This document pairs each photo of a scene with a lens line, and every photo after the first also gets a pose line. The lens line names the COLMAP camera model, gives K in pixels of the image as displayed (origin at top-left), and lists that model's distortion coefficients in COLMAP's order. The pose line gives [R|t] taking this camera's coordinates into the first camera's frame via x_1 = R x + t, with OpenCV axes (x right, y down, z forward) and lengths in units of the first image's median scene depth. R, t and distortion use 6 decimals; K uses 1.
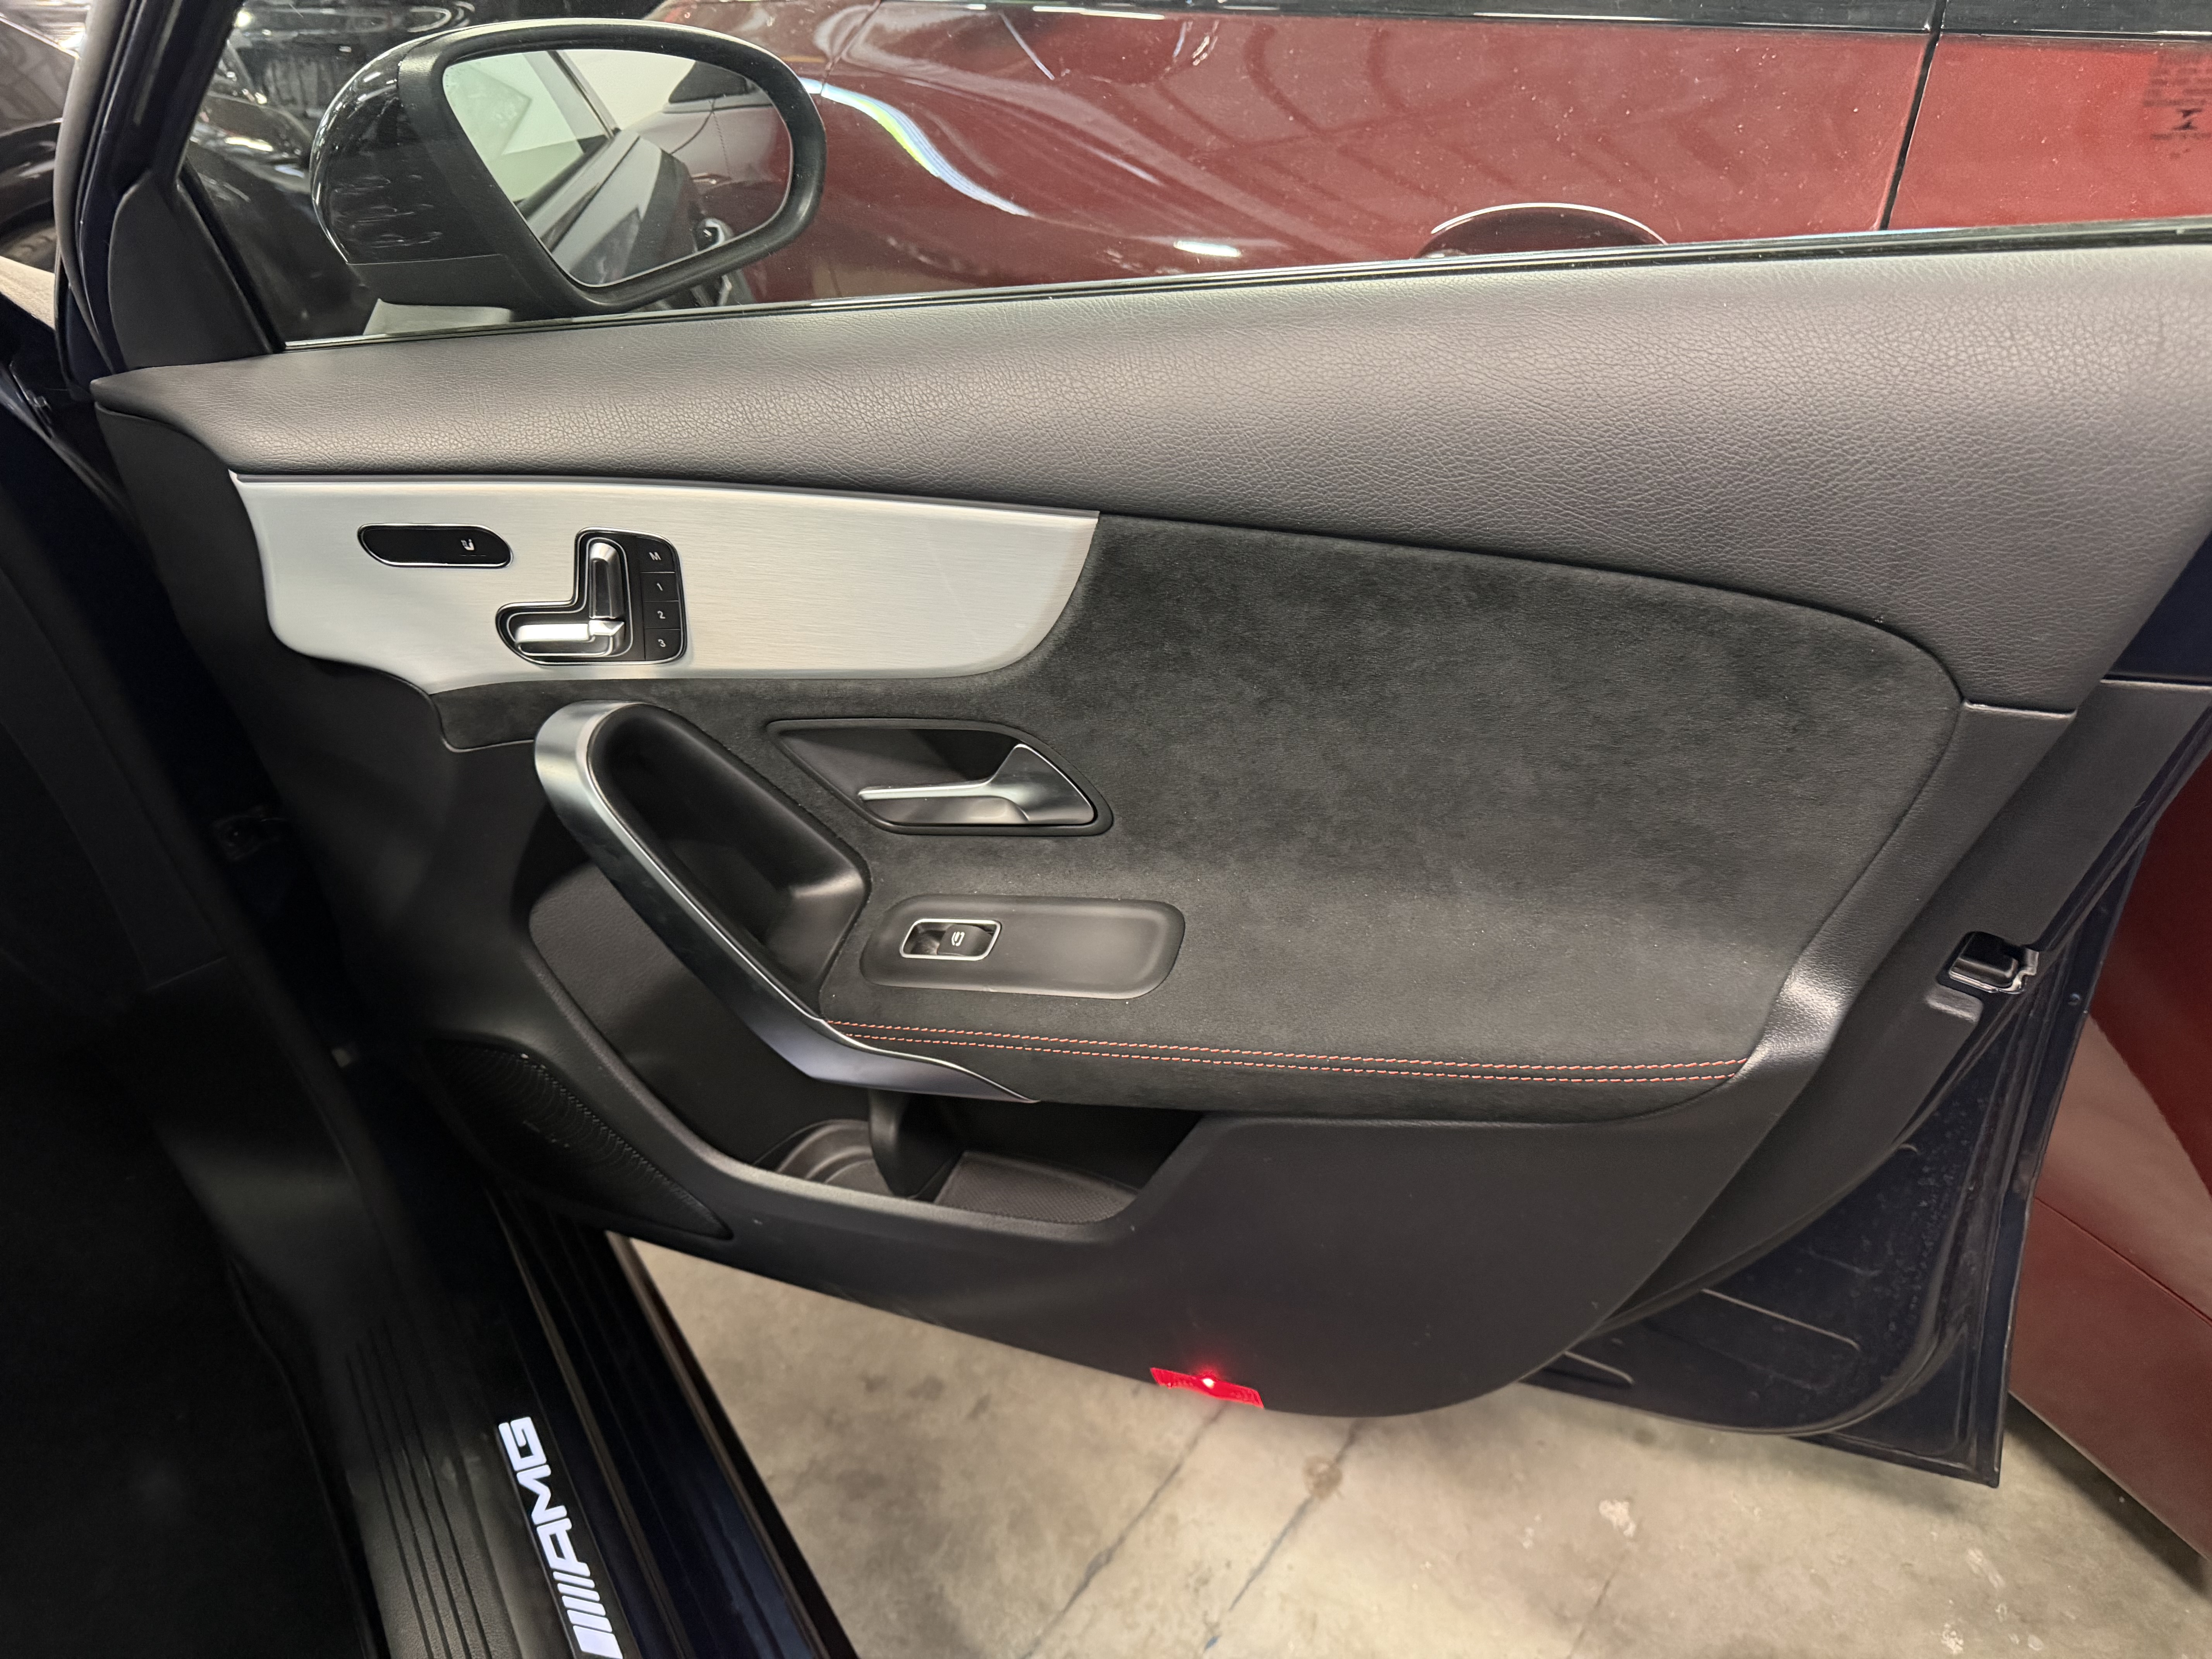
lens RADIAL K [[1505.3, 0, 1106.0], [0, 1505.3, 829.5], [0, 0, 1]] dist [-0.000477, -0.001454]
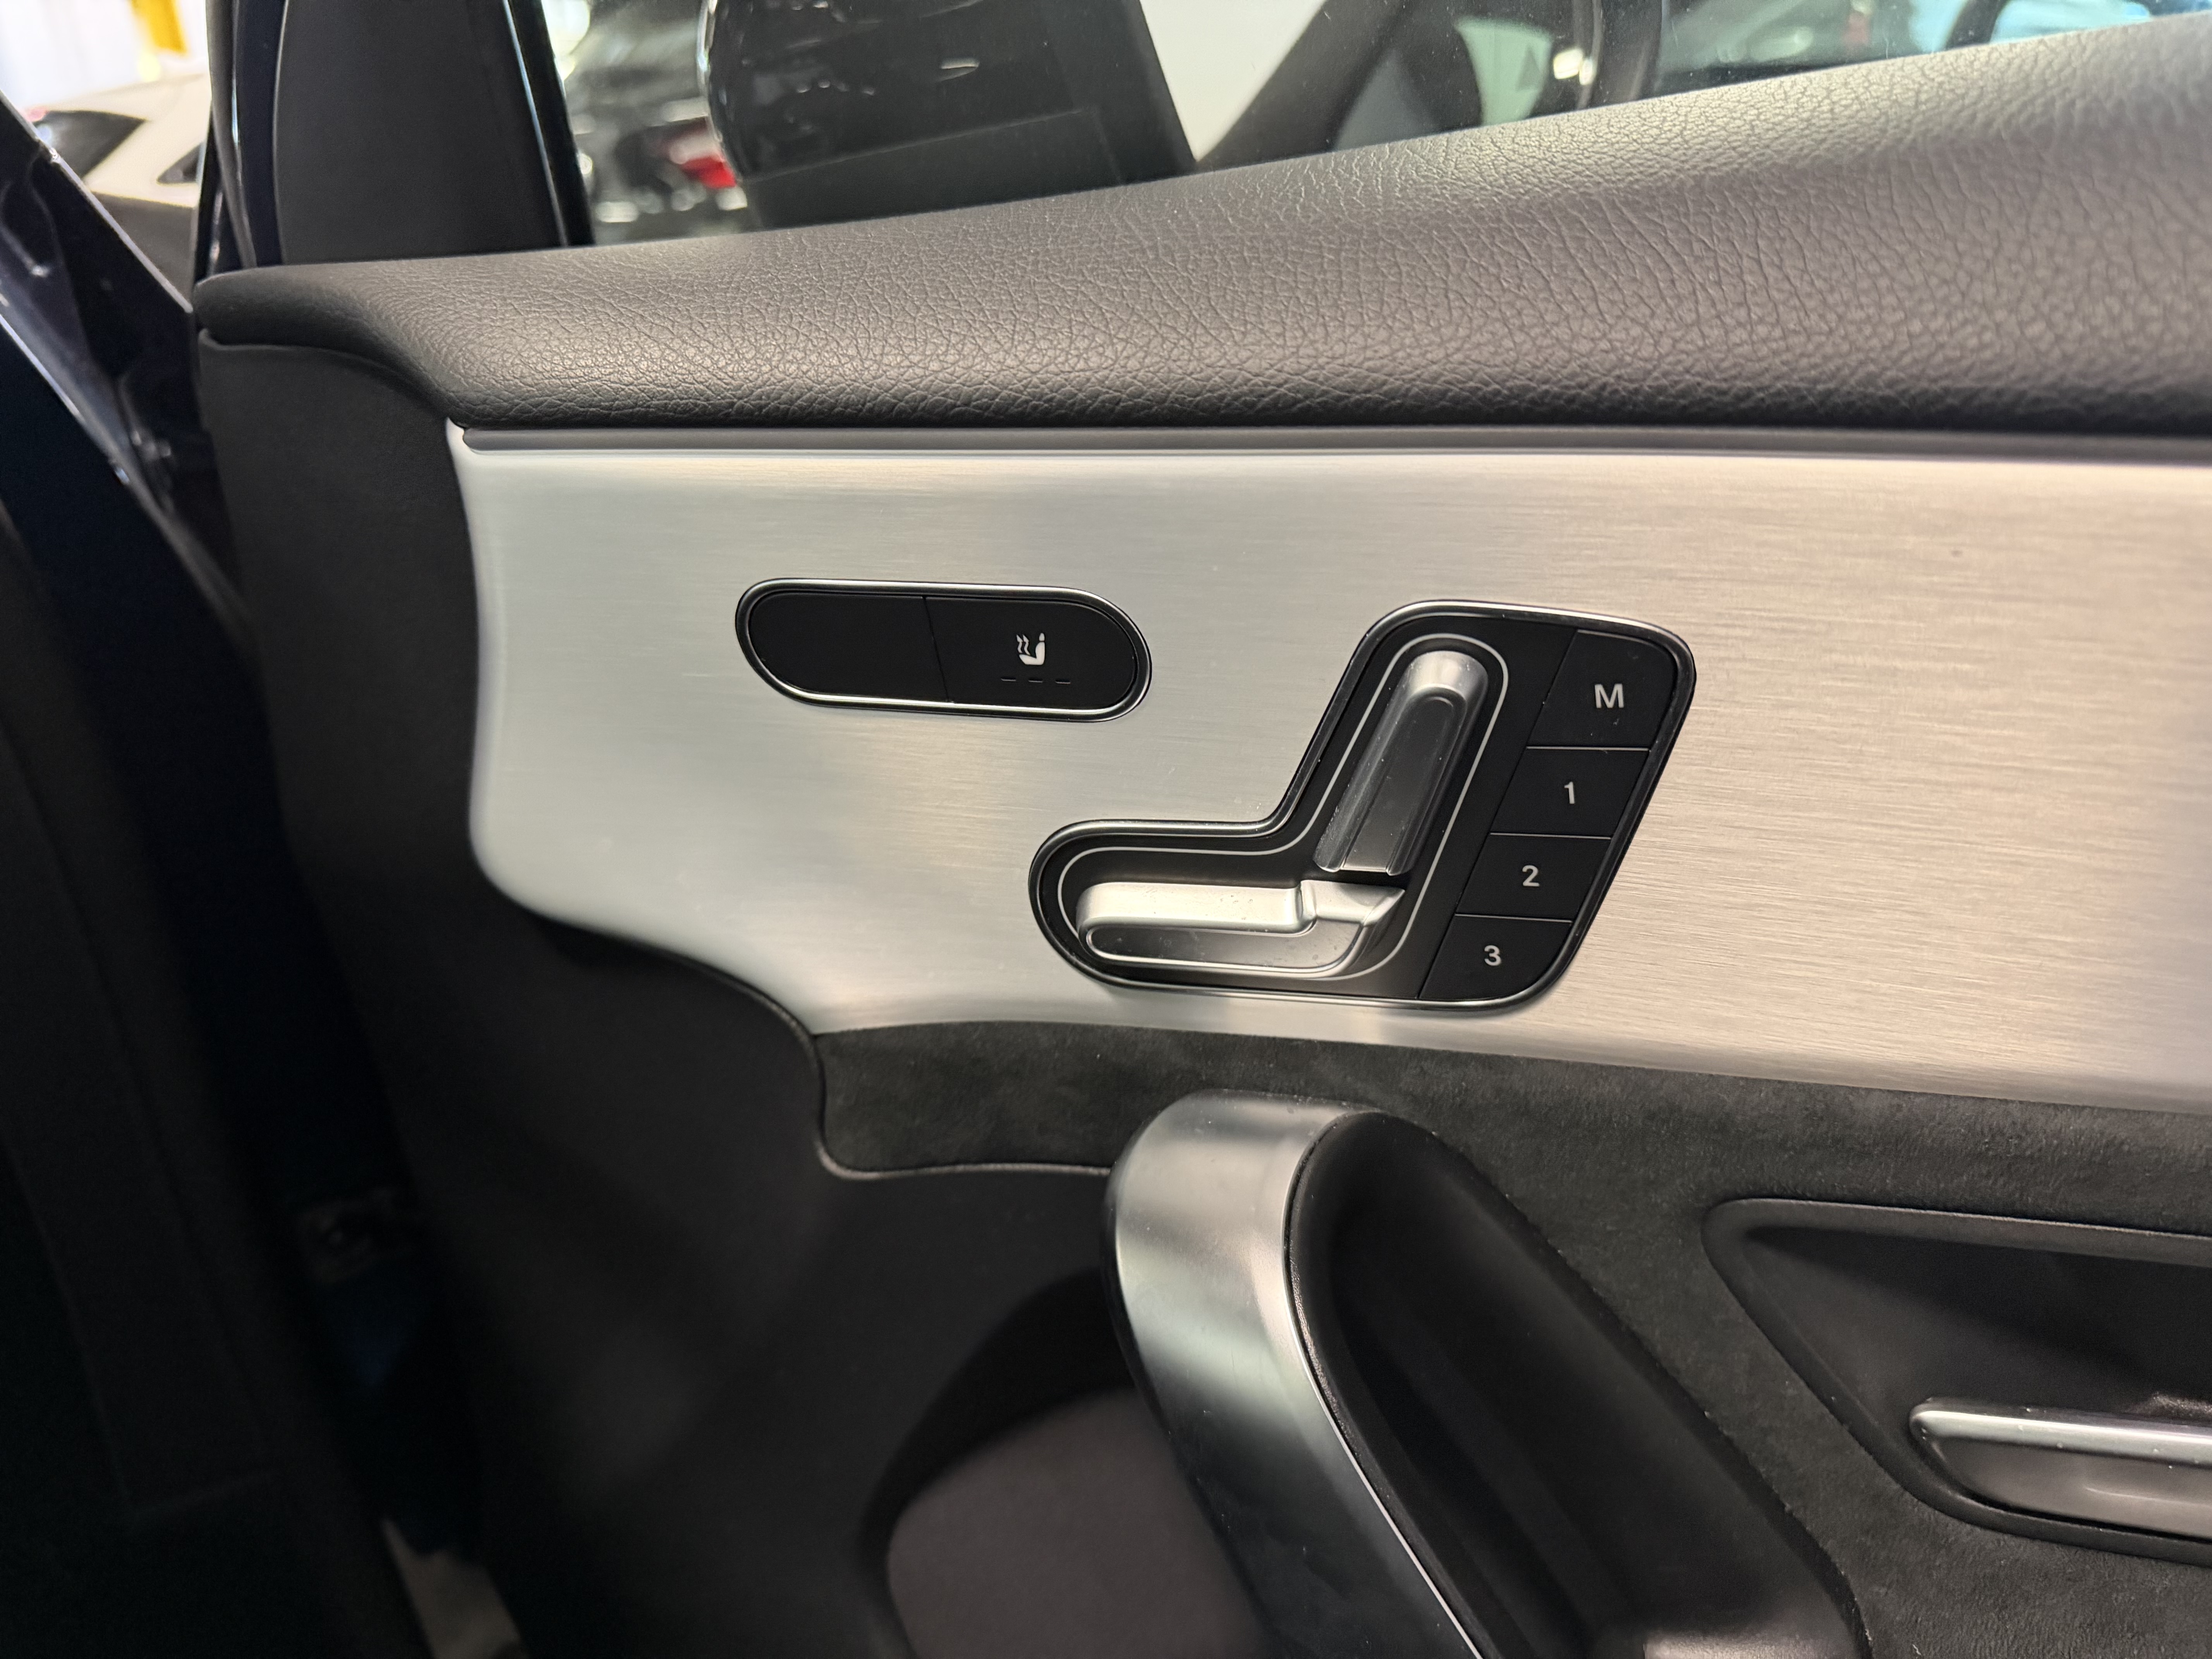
lens RADIAL K [[1537.3, 0, 1106.0], [0, 1537.3, 829.5], [0, 0, 1]] dist [0.005510, -0.001601]
pose [[0.991132, 0.073420, -0.110760, -0.344424], [-0.096196, 0.971451, -0.216860, -0.063916], [0.091676, 0.225592, 0.969899, 0.621075]]
